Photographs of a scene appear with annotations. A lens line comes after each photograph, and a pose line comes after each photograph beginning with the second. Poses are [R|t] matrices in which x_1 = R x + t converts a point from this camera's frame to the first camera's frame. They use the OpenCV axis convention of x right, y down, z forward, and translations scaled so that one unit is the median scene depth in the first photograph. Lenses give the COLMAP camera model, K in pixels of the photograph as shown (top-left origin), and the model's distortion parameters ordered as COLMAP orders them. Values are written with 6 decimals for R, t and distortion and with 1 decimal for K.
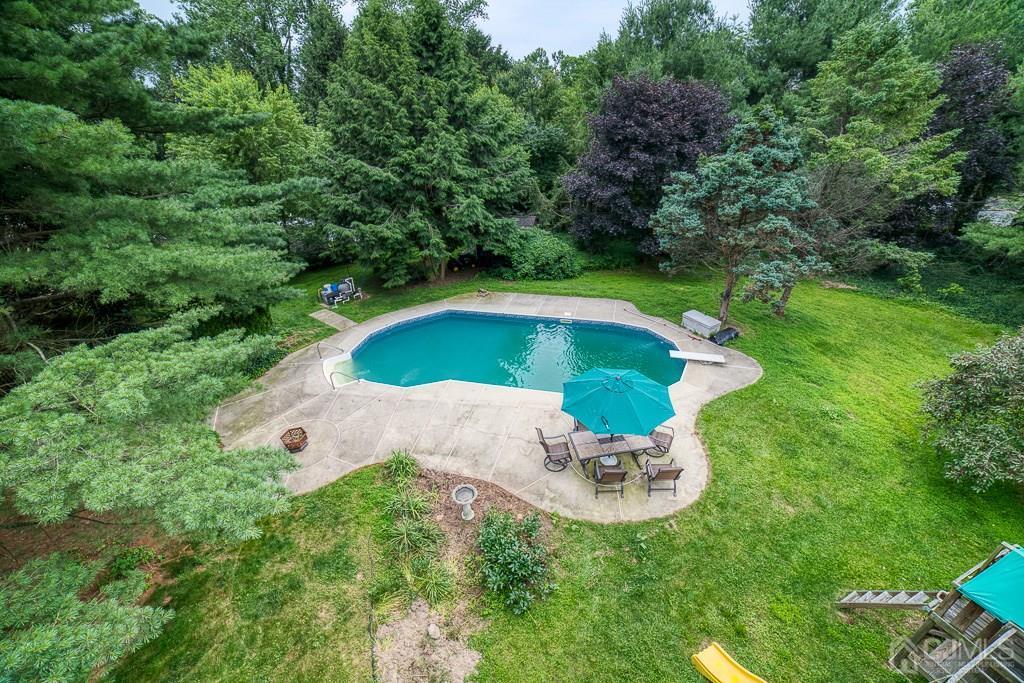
lens RADIAL K [[438.6, 0, 518.3], [0, 438.6, 340.6], [0, 0, 1]] dist [-0.109083, 0.042275]
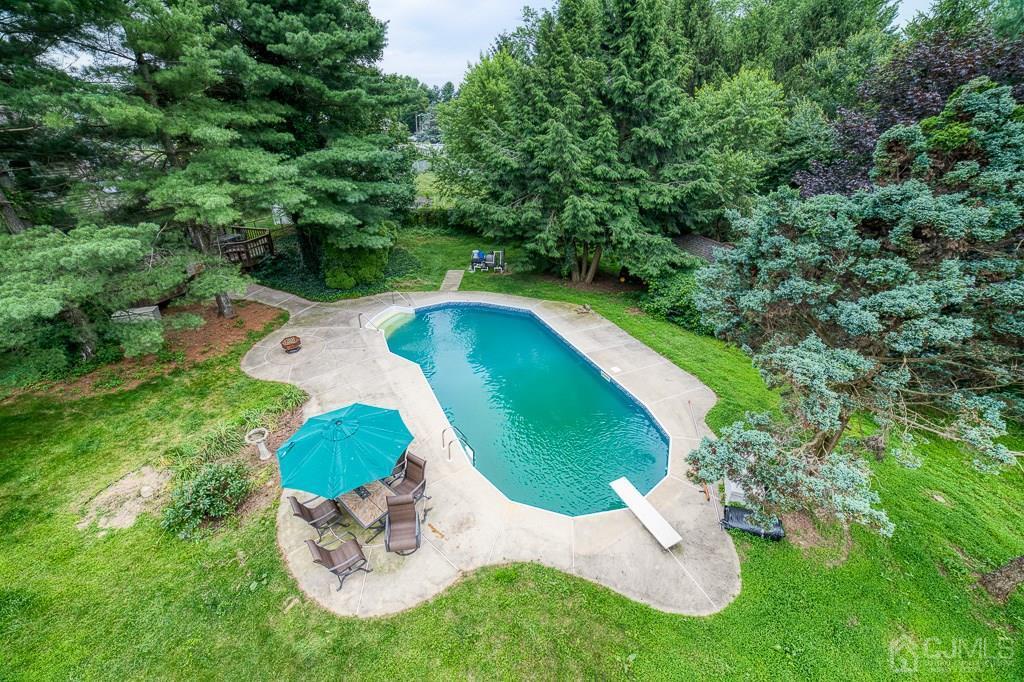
lens RADIAL K [[438.6, 0, 518.3], [0, 438.6, 340.1], [0, 0, 1]] dist [-0.109083, 0.042275]
pose [[0.615357, 0.400533, -0.678904, 0.517670], [-0.381462, 0.905027, 0.188183, -0.190617], [0.689799, 0.143176, 0.709702, 0.343265]]
